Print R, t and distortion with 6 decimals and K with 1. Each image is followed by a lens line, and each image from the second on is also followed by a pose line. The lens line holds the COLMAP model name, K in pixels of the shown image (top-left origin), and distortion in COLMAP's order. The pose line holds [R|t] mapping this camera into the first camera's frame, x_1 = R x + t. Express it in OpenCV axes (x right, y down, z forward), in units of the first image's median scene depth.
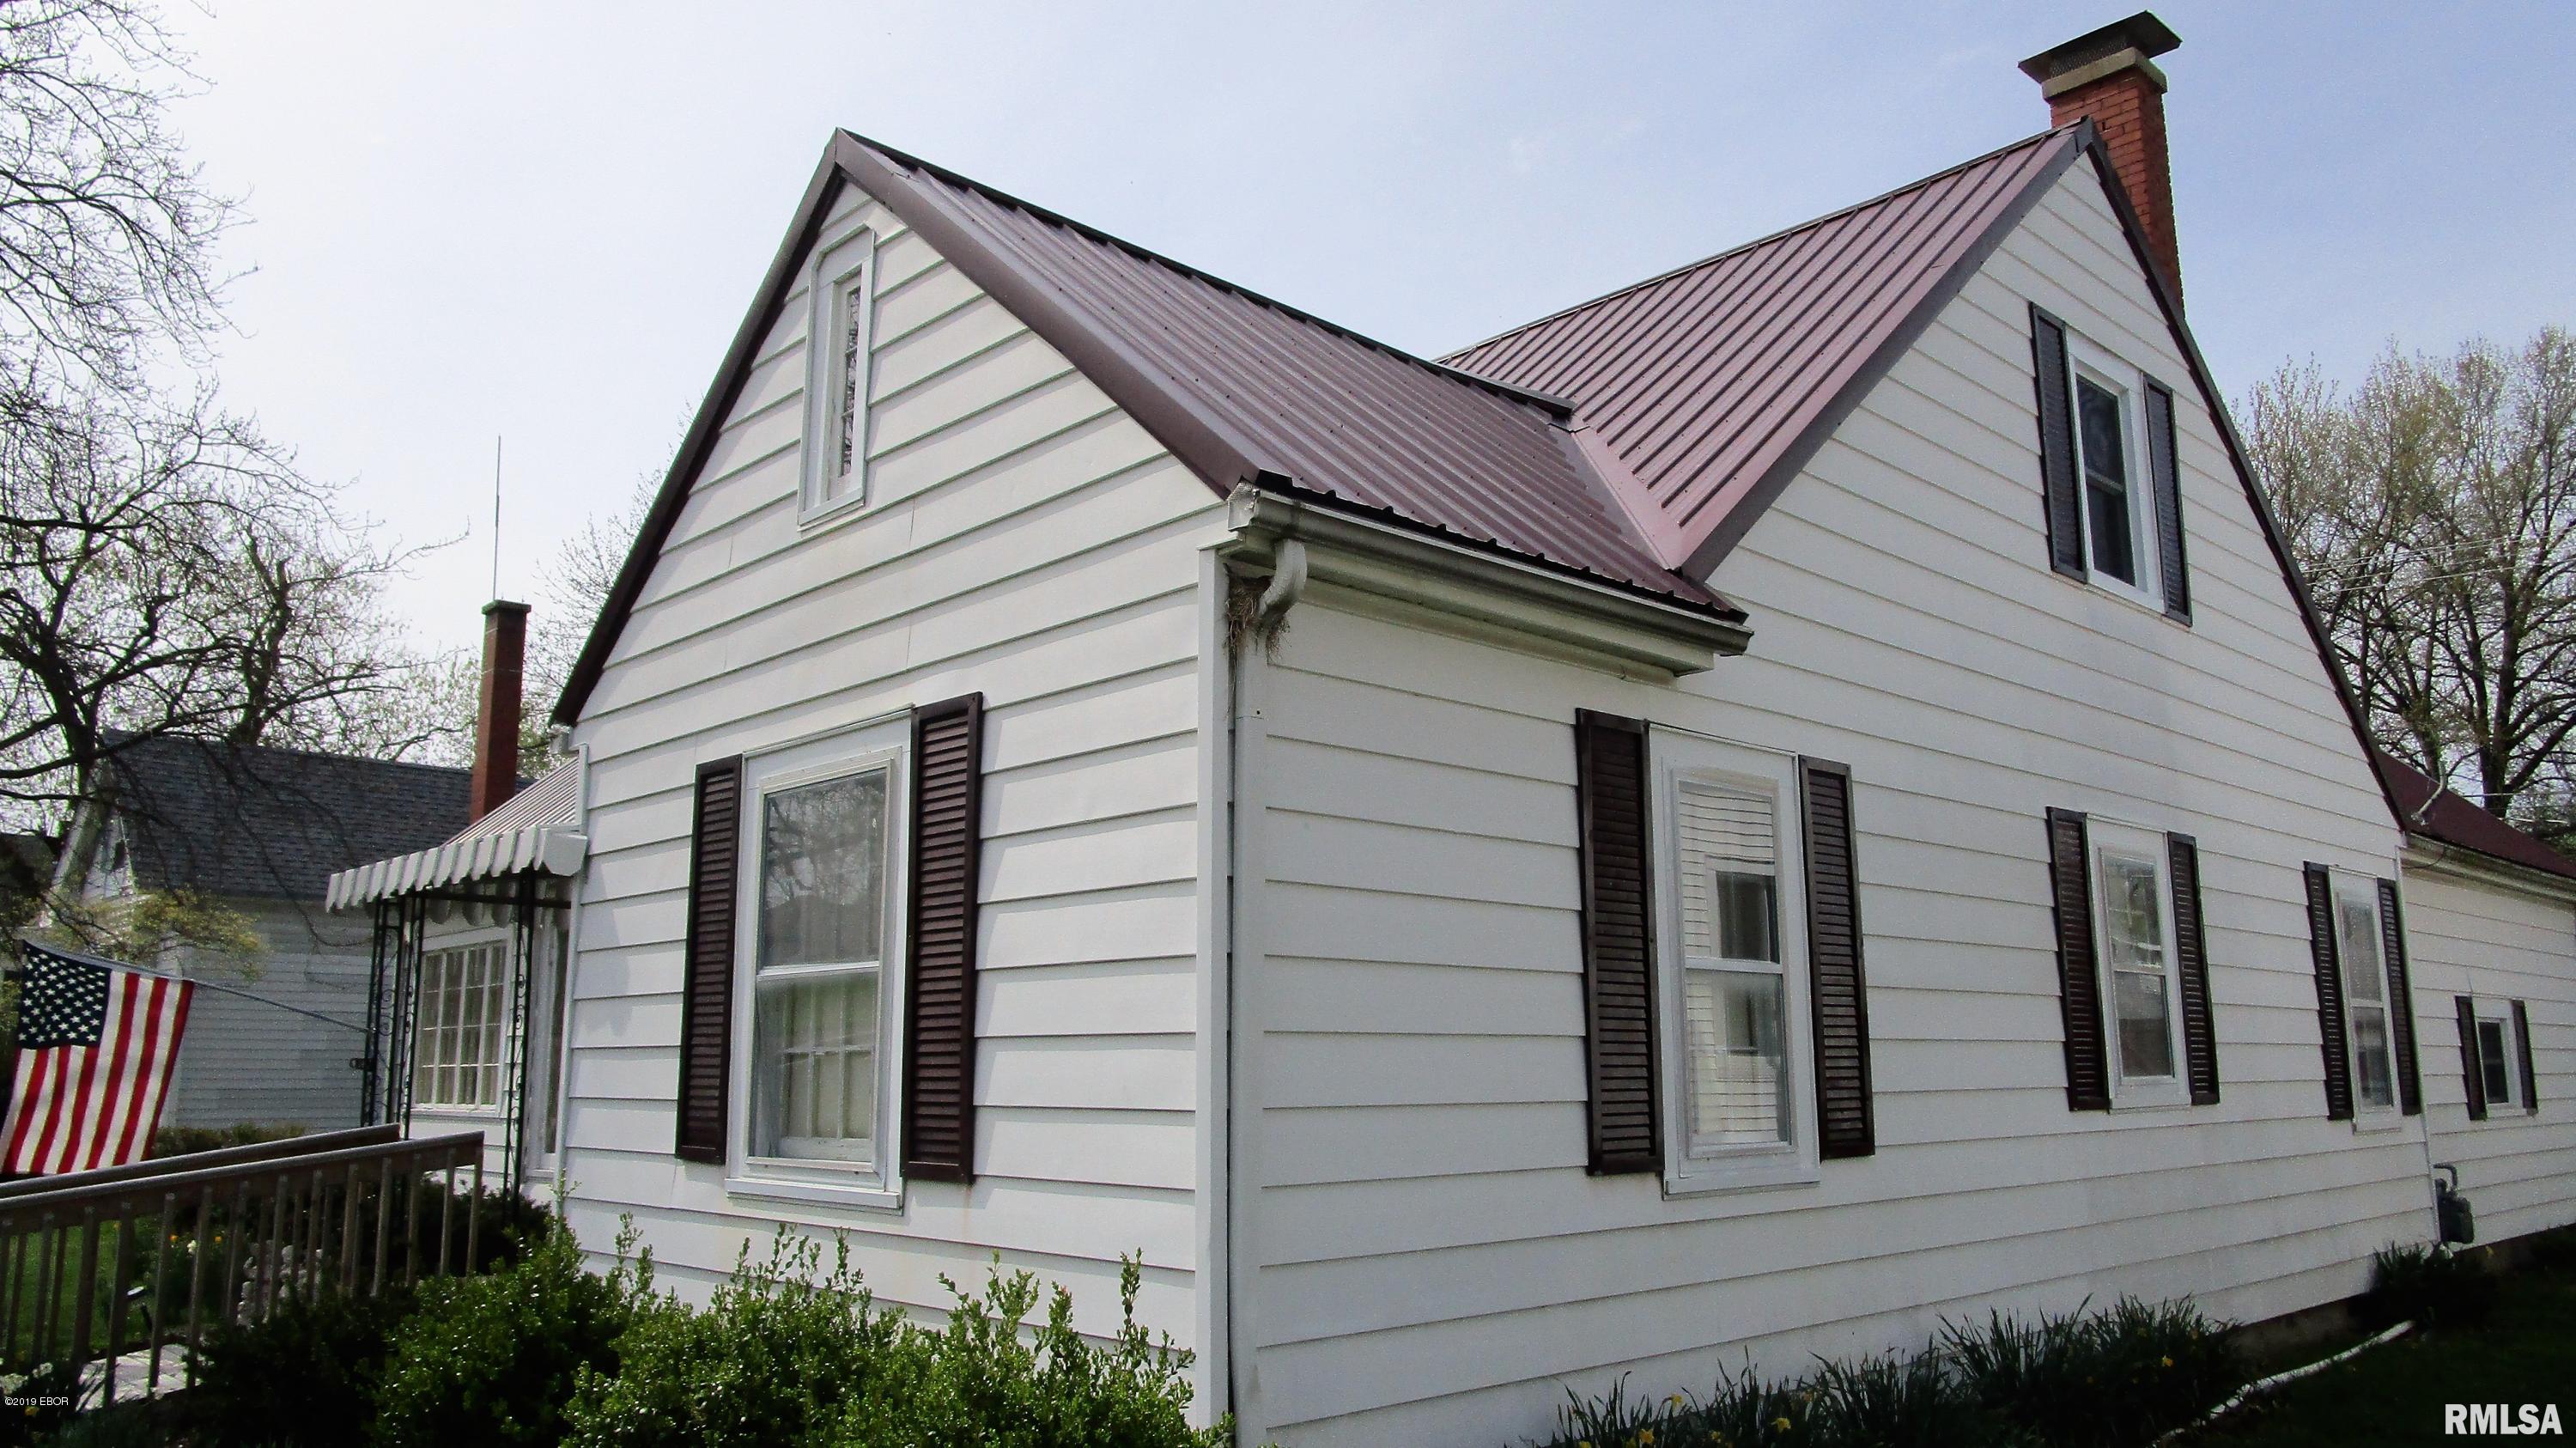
lens RADIAL K [[1864.0, 0, 1290.1], [0, 1864.0, 720.0], [0, 0, 1]] dist [-0.058446, -0.002295]
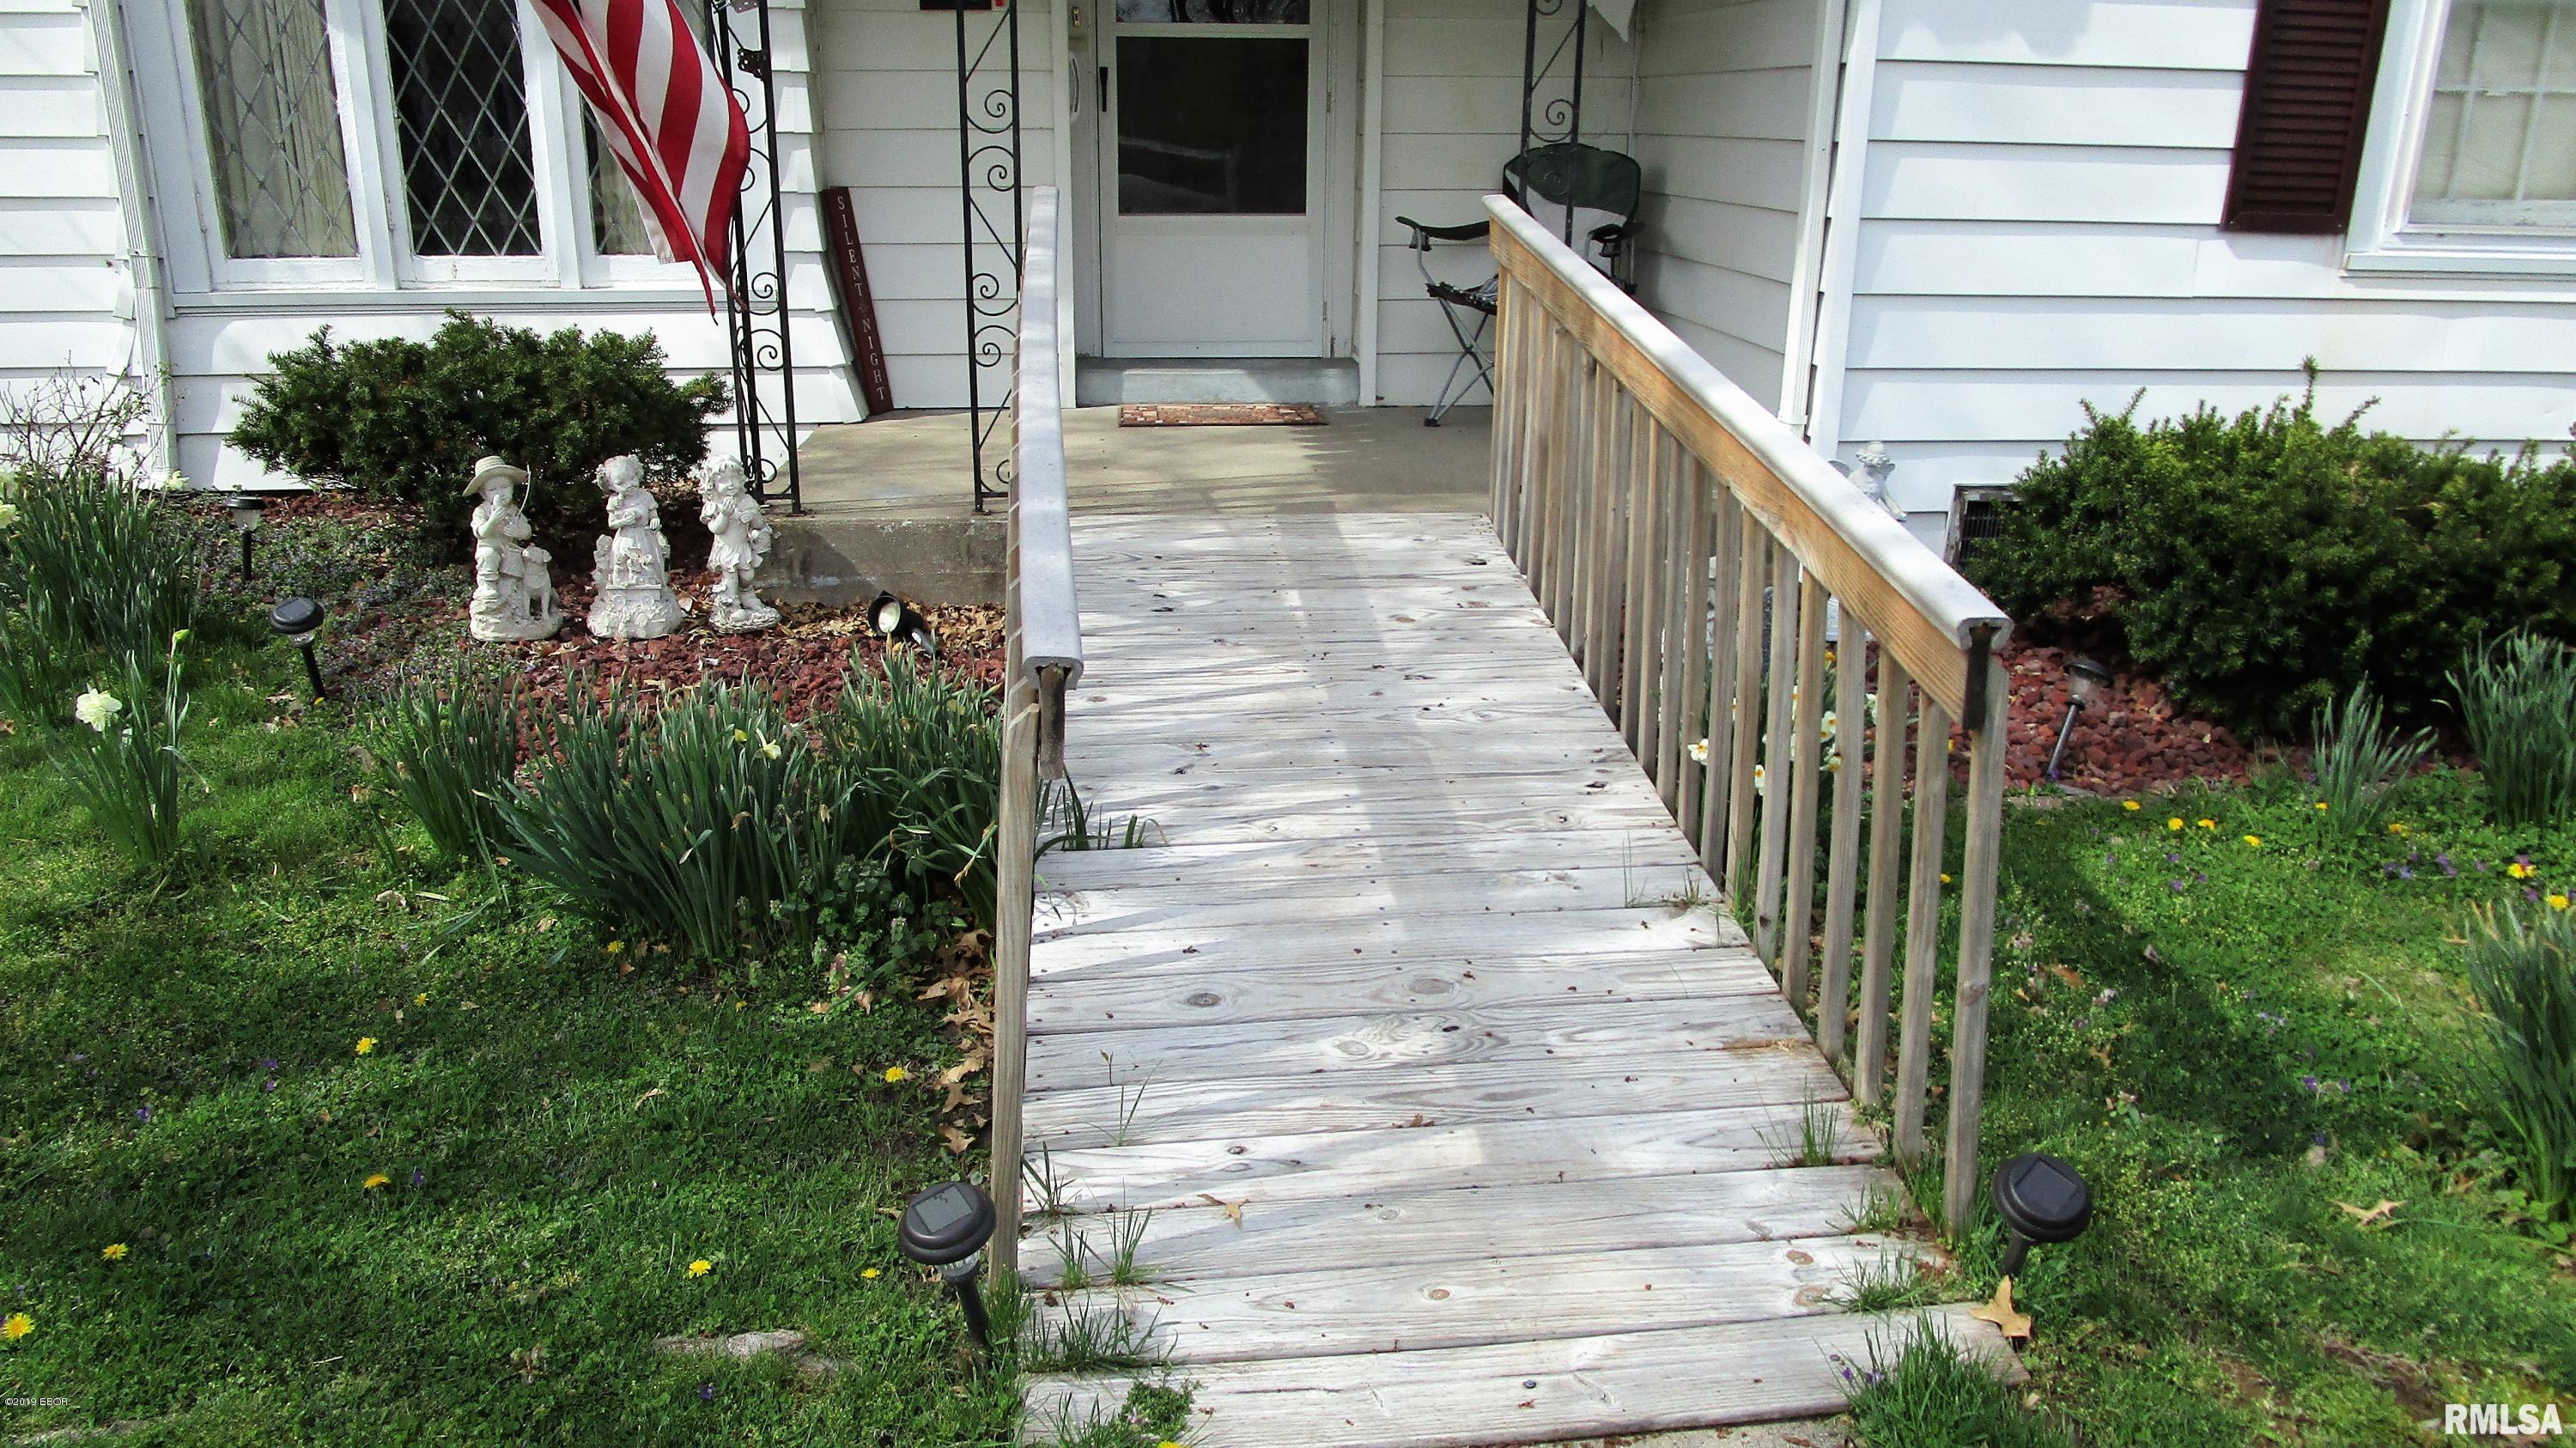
lens RADIAL K [[1806.1, 0, 1298.7], [0, 1806.1, 713.9], [0, 0, 1]] dist [-0.033263, 0.009391]
pose [[0.606302, -0.232048, 0.760626, -1.219525], [-0.164957, 0.898977, 0.405745, 0.194312], [-0.777938, -0.371475, 0.506774, 0.908100]]
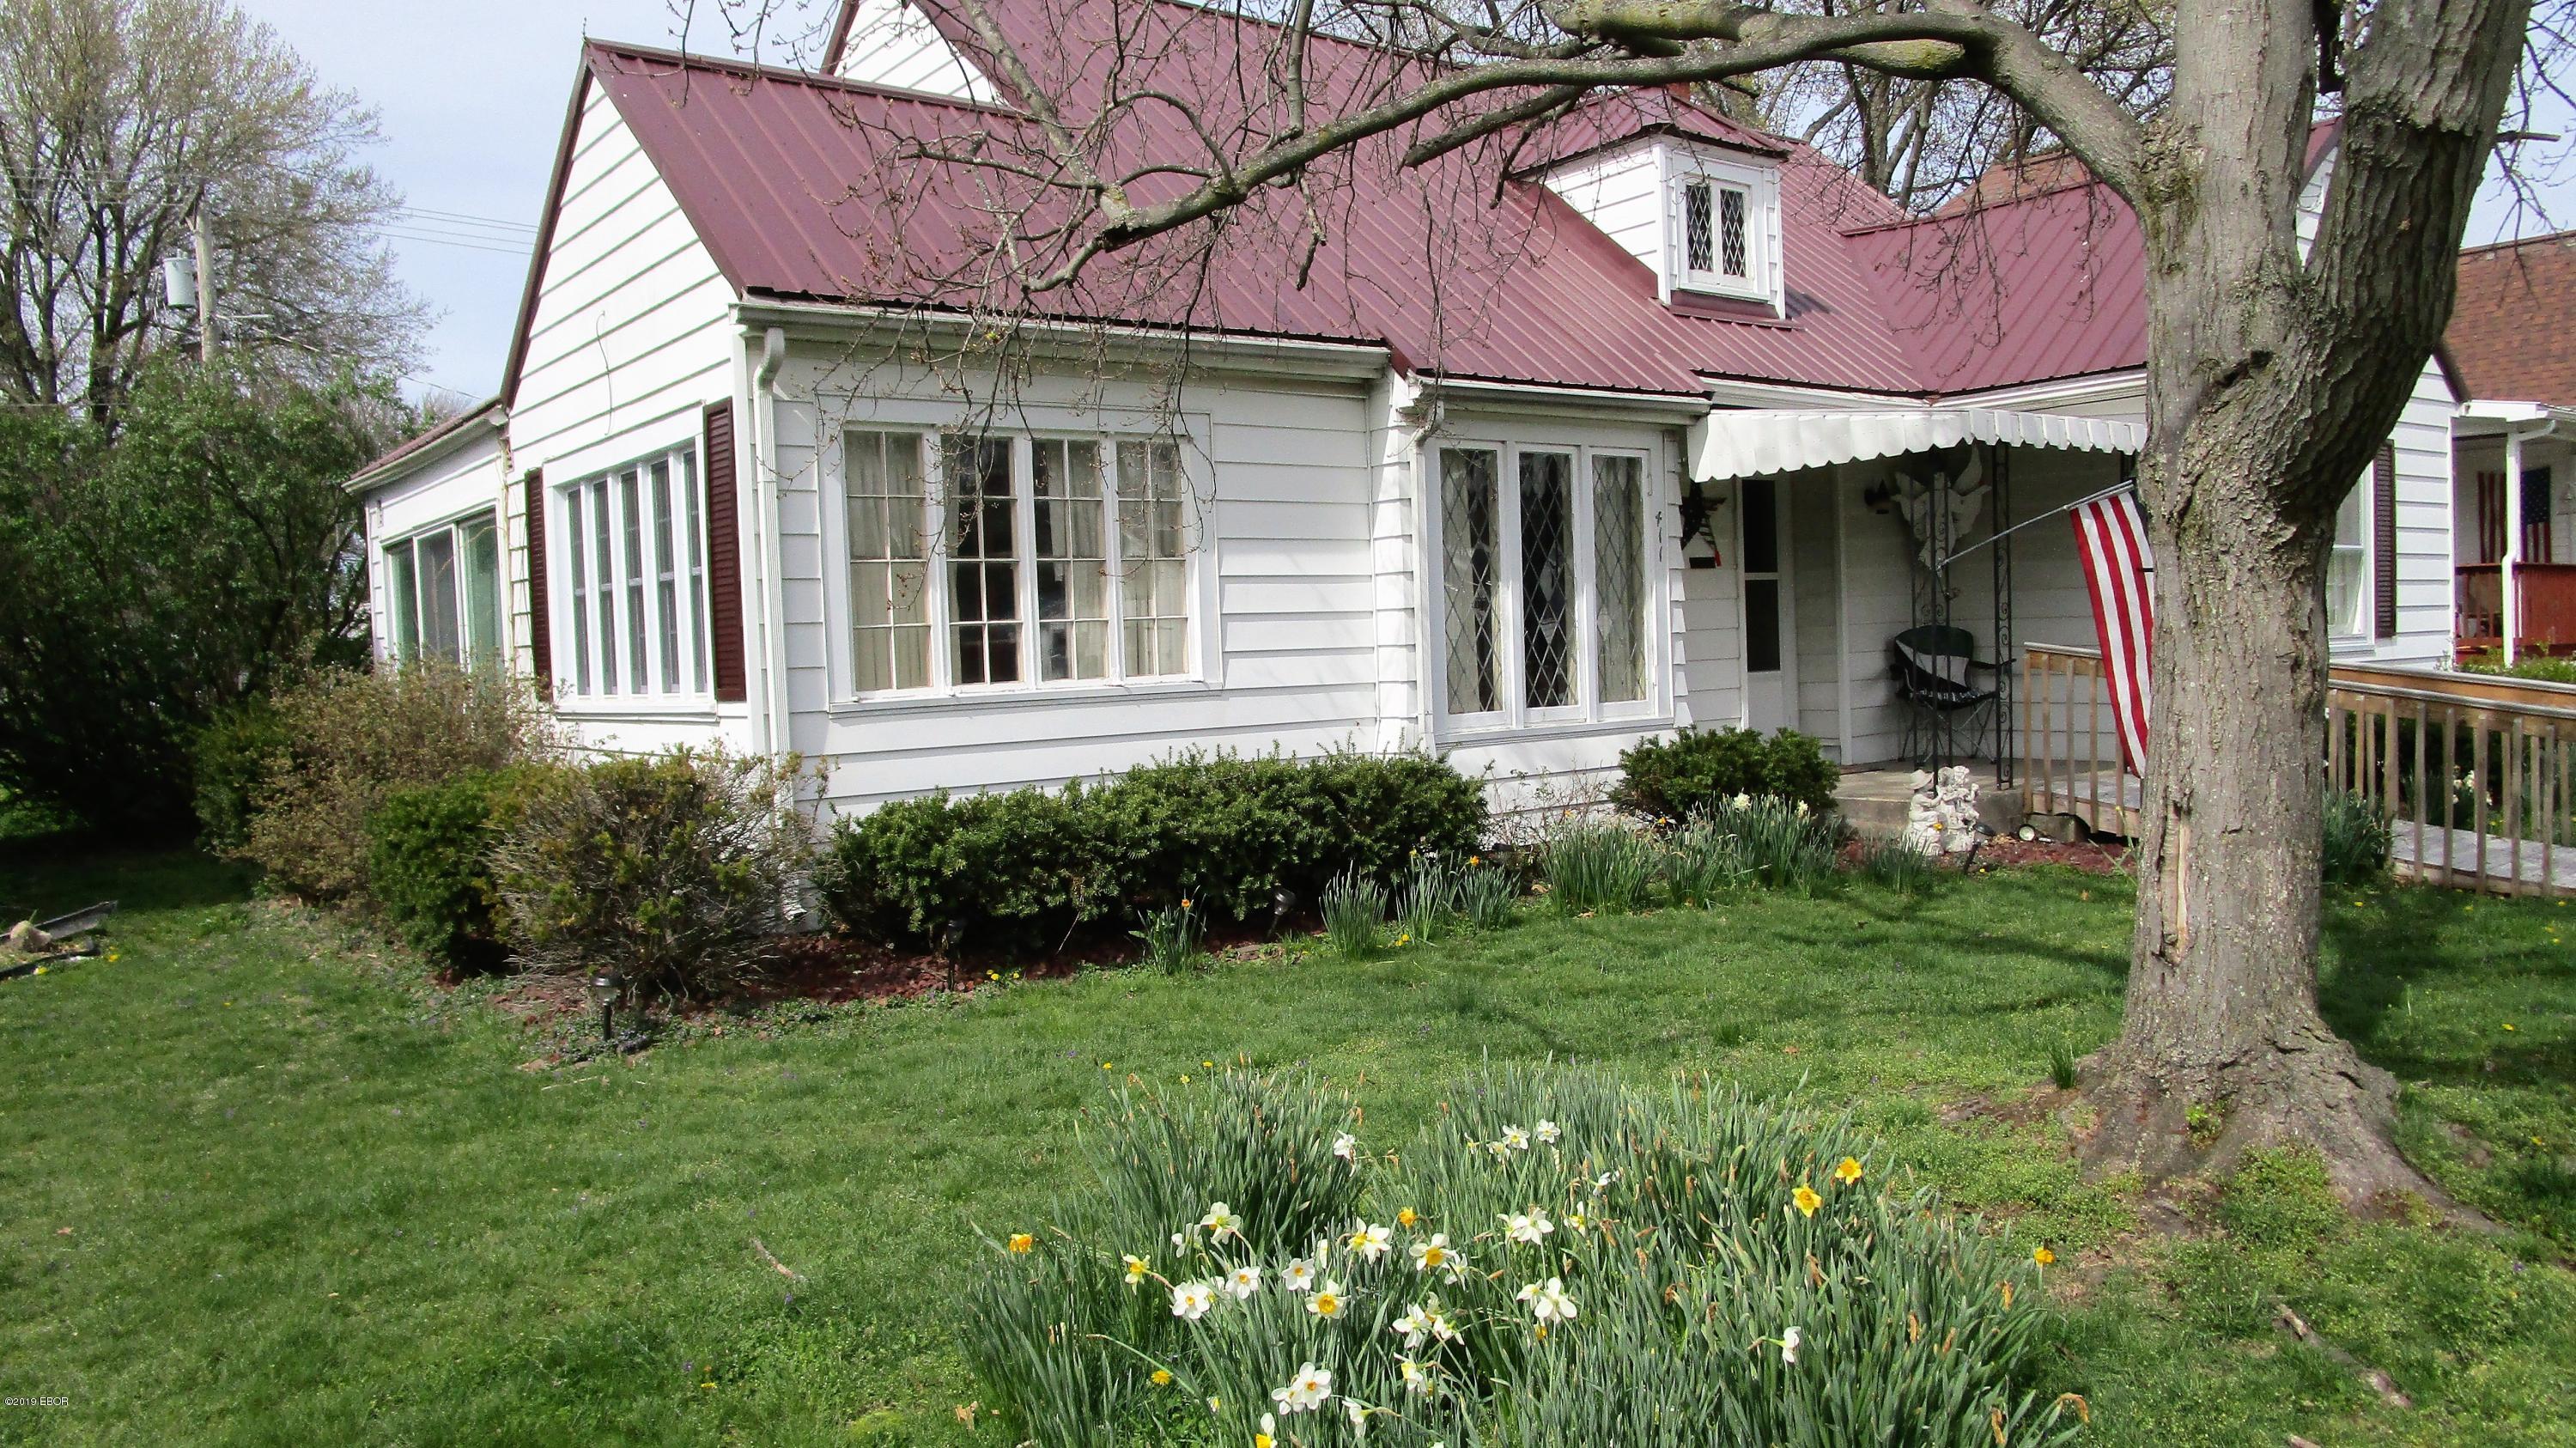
lens RADIAL K [[1806.1, 0, 1292.9], [0, 1806.1, 712.2], [0, 0, 1]] dist [-0.033263, 0.009391]
pose [[0.108726, -0.032500, 0.993540, -2.370601], [-0.153188, 0.986979, 0.049049, 0.395852], [-0.982198, -0.157532, 0.102332, 1.892570]]
